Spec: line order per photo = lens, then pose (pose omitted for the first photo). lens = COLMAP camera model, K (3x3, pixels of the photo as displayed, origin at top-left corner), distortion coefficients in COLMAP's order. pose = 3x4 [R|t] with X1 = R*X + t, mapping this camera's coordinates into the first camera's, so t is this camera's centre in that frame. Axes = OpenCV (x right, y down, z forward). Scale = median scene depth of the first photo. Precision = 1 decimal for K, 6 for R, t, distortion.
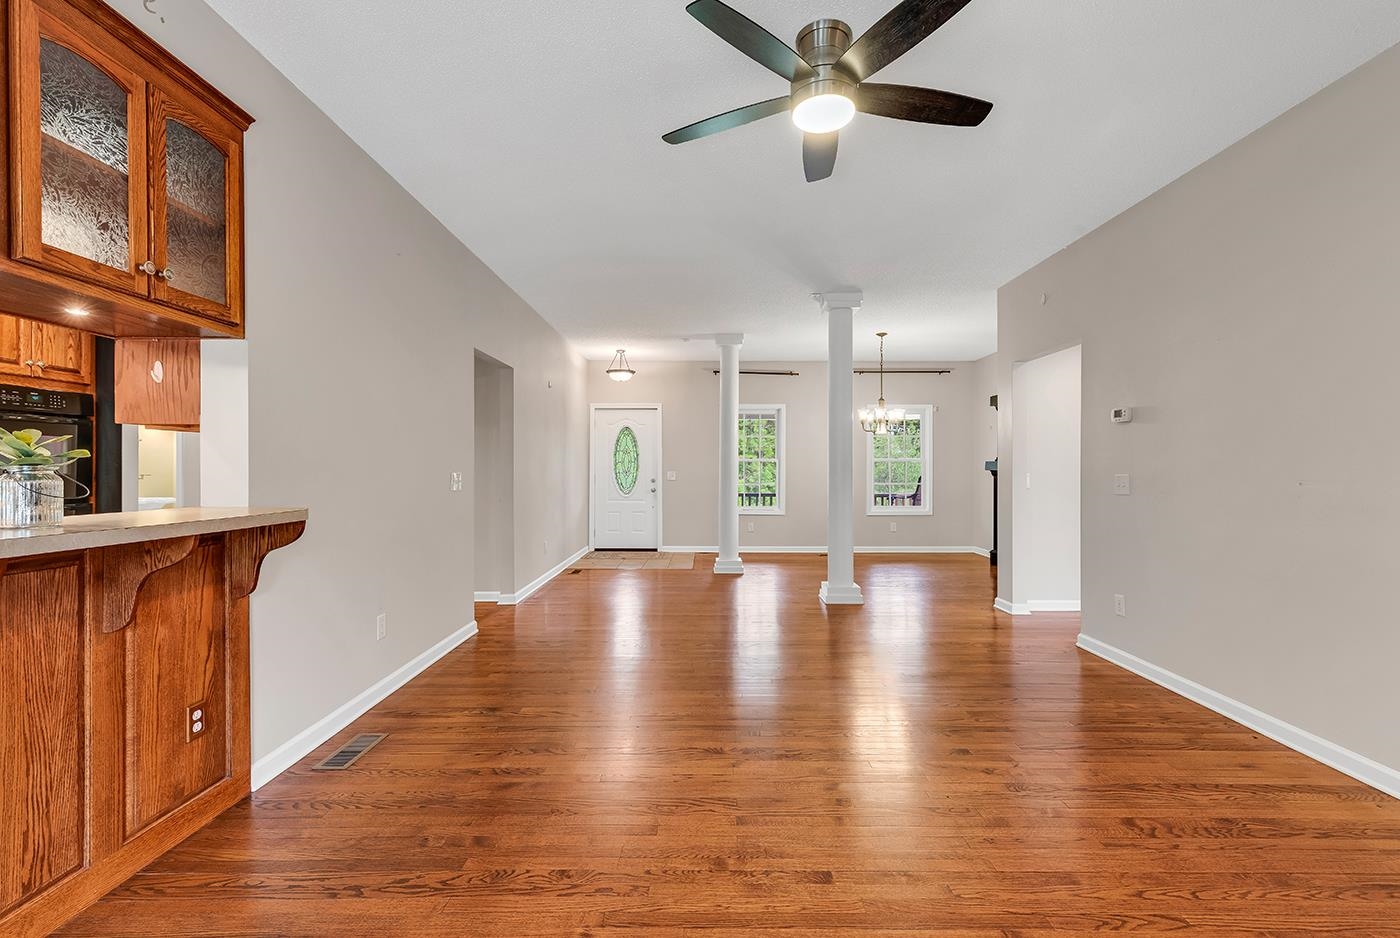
lens RADIAL K [[626.3, 0, 712.1], [0, 626.3, 474.8], [0, 0, 1]] dist [0.000539, 0.000431]
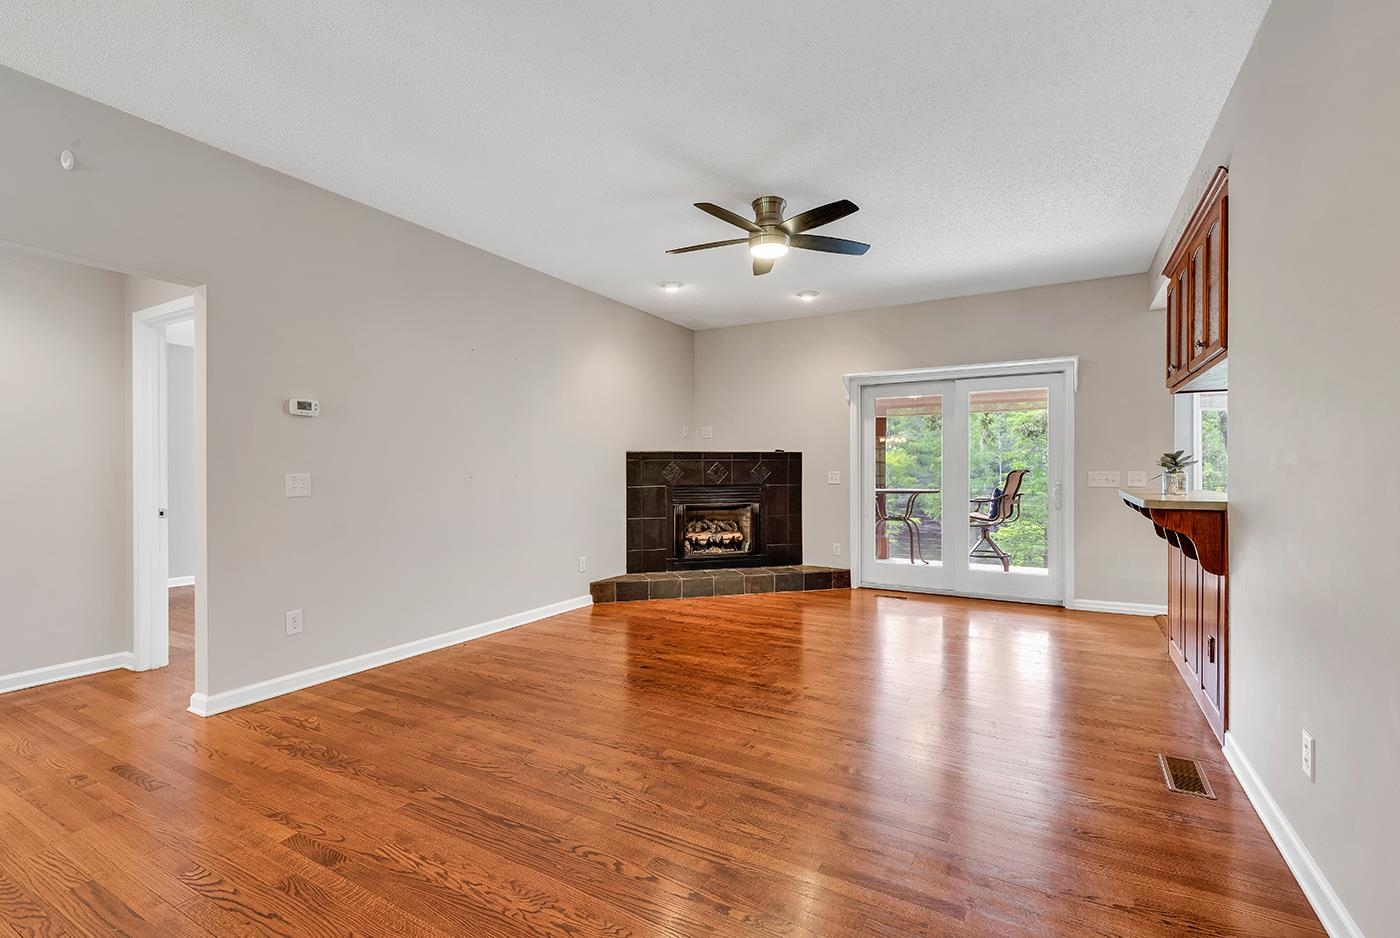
lens RADIAL K [[626.3, 0, 712.1], [0, 626.3, 474.8], [0, 0, 1]] dist [0.000539, 0.000431]
pose [[-0.873898, -0.002301, 0.486105, -0.378907], [0.003455, 0.999934, 0.010944, -0.008133], [-0.486098, 0.011244, -0.873832, 1.944483]]
